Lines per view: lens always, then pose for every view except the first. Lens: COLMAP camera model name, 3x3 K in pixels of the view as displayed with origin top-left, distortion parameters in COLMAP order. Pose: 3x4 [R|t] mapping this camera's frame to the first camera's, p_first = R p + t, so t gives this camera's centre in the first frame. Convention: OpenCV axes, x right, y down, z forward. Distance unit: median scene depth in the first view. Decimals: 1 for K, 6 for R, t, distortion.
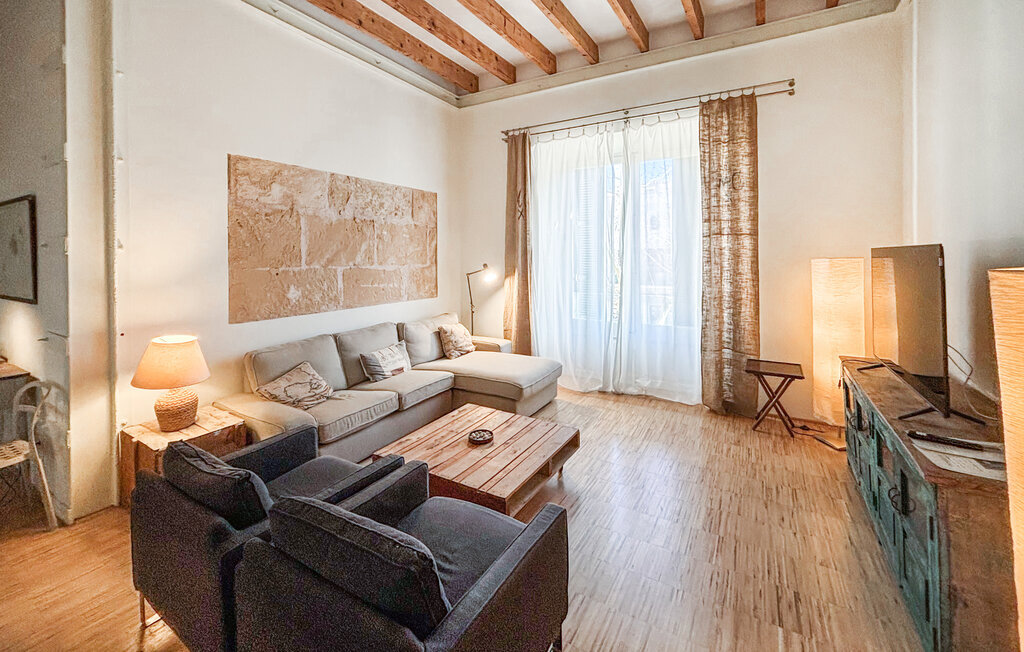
lens RADIAL K [[430.7, 0, 516.0], [0, 430.7, 253.0], [0, 0, 1]] dist [0.011921, -0.000358]
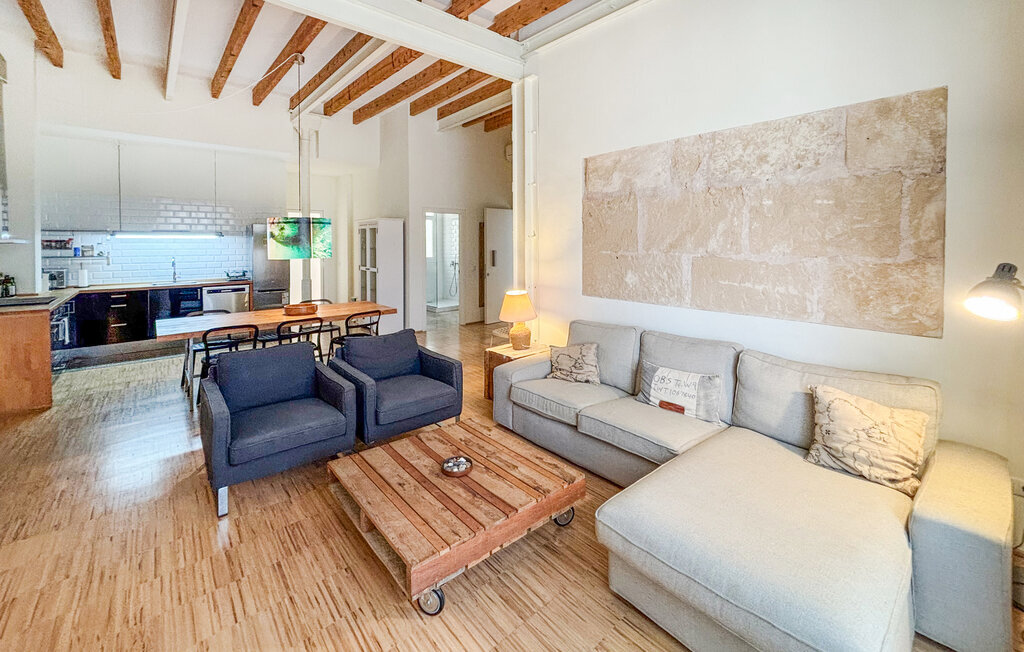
lens RADIAL K [[432.7, 0, 522.0], [0, 432.7, 246.9], [0, 0, 1]] dist [0.016498, -0.000207]
pose [[-0.325251, 0.009816, -0.945577, 0.451627], [0.005473, 0.999949, 0.008497, 0.010973], [0.945612, -0.002412, -0.325289, 0.981583]]
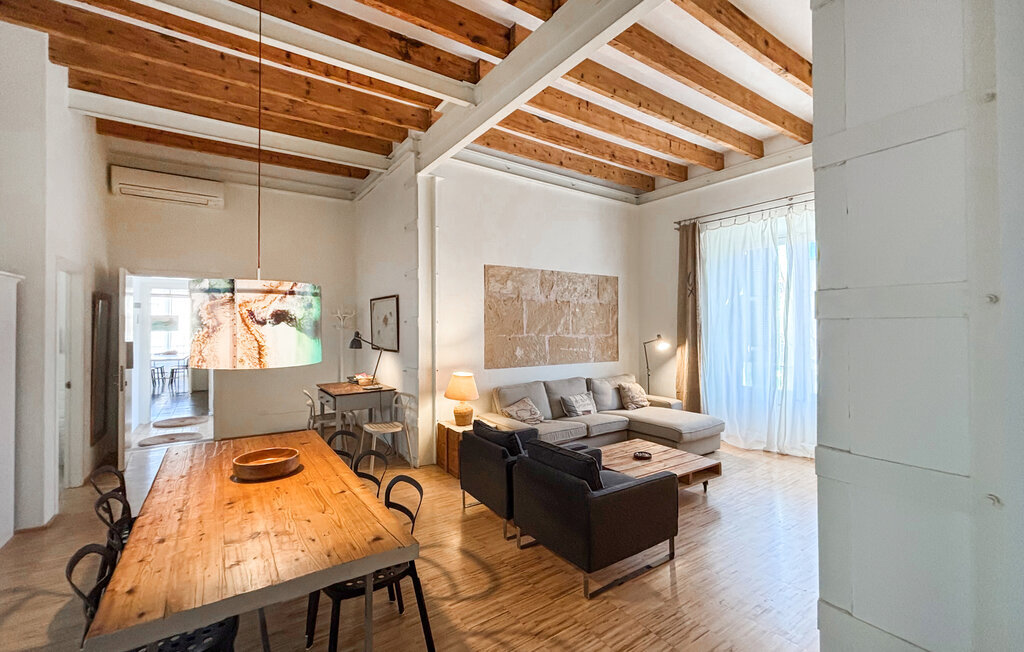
lens RADIAL K [[432.7, 0, 506.6], [0, 432.7, 323.7], [0, 0, 1]] dist [0.016498, -0.000207]
pose [[0.896911, 0.002283, -0.442206, 0.102179], [-0.002275, 0.999997, 0.000549, -0.005850], [0.442206, 0.000514, 0.896914, -0.334671]]
